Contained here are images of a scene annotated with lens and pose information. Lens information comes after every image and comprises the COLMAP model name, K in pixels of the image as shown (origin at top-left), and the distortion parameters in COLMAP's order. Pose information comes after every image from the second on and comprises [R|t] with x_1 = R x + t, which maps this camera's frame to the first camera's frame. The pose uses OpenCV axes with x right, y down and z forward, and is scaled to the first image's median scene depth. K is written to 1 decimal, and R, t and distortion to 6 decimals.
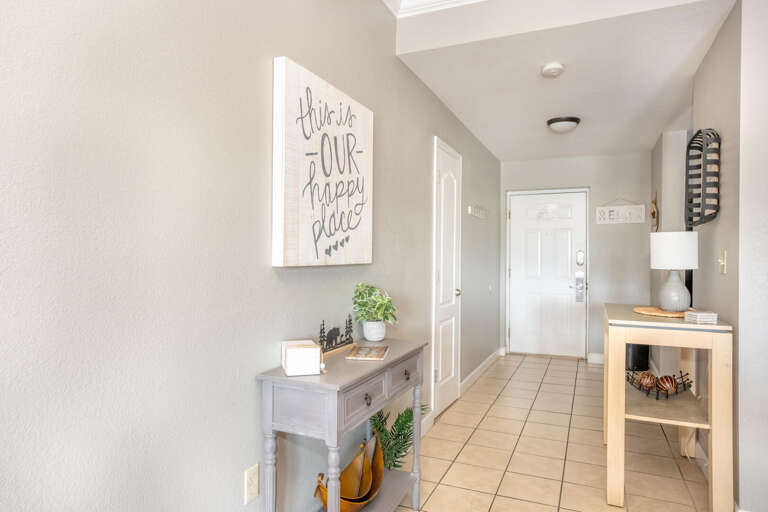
lens RADIAL K [[484.1, 0, 384.9], [0, 484.1, 253.6], [0, 0, 1]] dist [-0.000277, 0.001381]
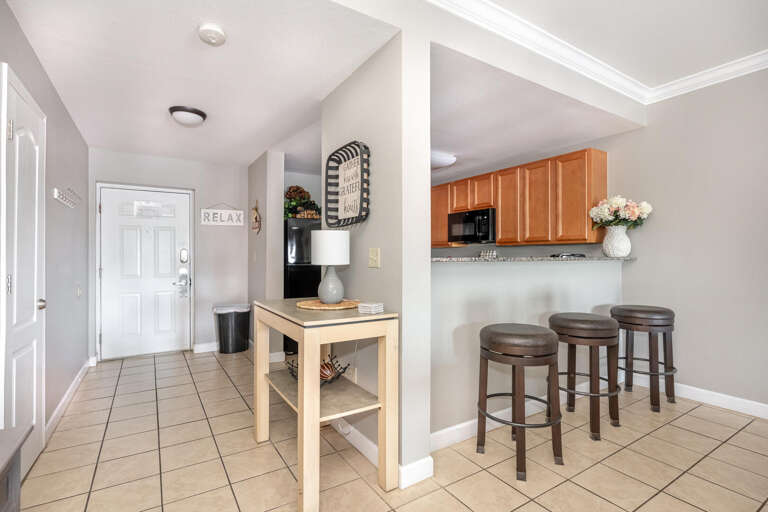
lens RADIAL K [[357.6, 0, 379.0], [0, 357.6, 256.2], [0, 0, 1]] dist [0.000236, -0.000068]
pose [[0.559603, -0.004985, 0.828746, -0.013185], [-0.002555, 0.999967, 0.007740, 0.006018], [-0.828757, -0.006449, 0.559572, 0.429981]]
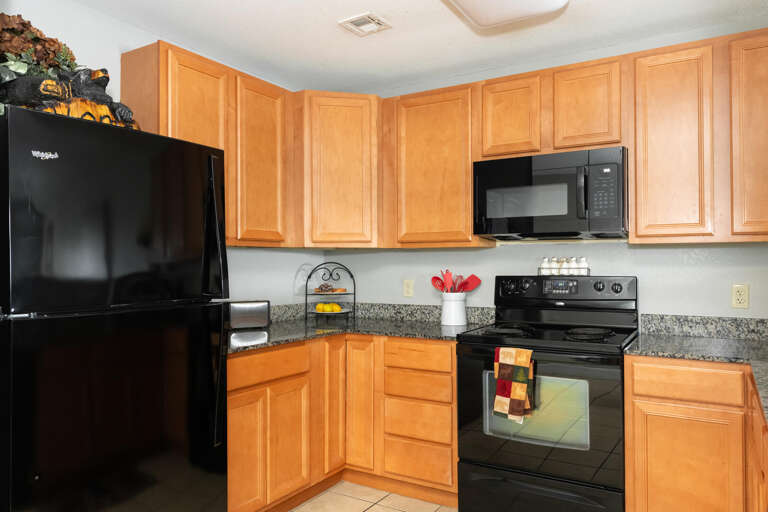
lens RADIAL K [[563.2, 0, 384.0], [0, 563.2, 256.0], [0, 0, 1]] dist [0.002115, 0.000824]
pose [[0.150273, 0.009953, 0.988594, 0.551876], [-0.003657, 0.999948, -0.009511, 0.000936], [-0.988638, -0.002186, 0.150302, 1.169350]]
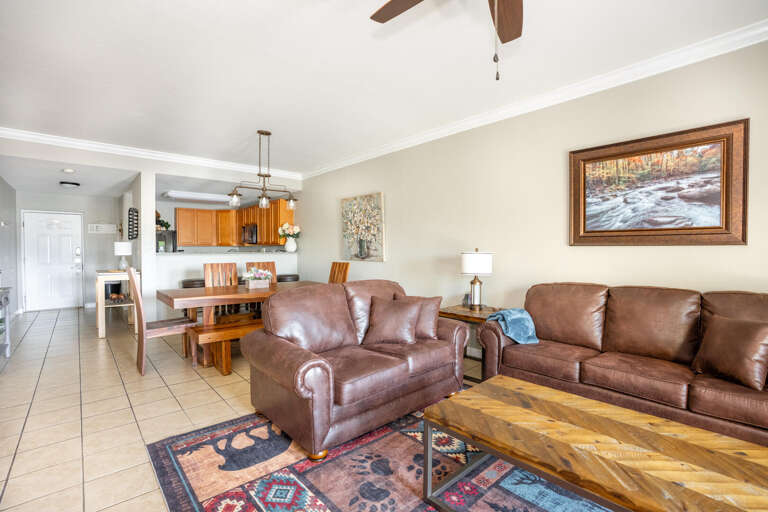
lens RADIAL K [[352.6, 0, 379.9], [0, 352.6, 258.3], [0, 0, 1]] dist [-0.068779, 0.026642]
pose [[0.425139, -0.027273, 0.904717, -0.533235], [-0.002024, 0.999515, 0.031082, -0.014718], [-0.905126, -0.015046, 0.424878, -1.125418]]
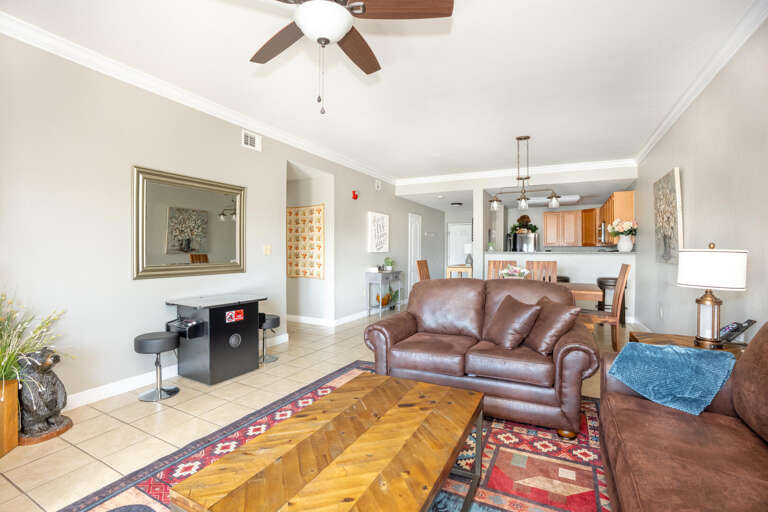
lens RADIAL K [[352.6, 0, 379.9], [0, 352.6, 258.3], [0, 0, 1]] dist [-0.068779, 0.026642]
pose [[0.996681, -0.002252, -0.081371, 0.120865], [0.004259, 0.999691, 0.024496, -0.001452], [0.081291, -0.024762, 0.996383, -1.683813]]
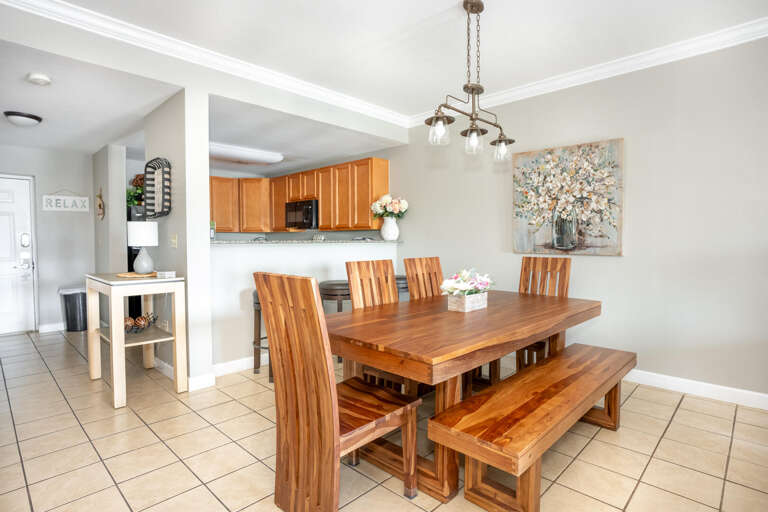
lens RADIAL K [[407.4, 0, 379.5], [0, 407.4, 256.6], [0, 0, 1]] dist [-0.064745, 0.032811]
pose [[0.359905, -0.043473, 0.931975, -0.288844], [-0.002056, 0.998874, 0.047388, 0.003545], [-0.932987, -0.018971, 0.359411, -0.134876]]
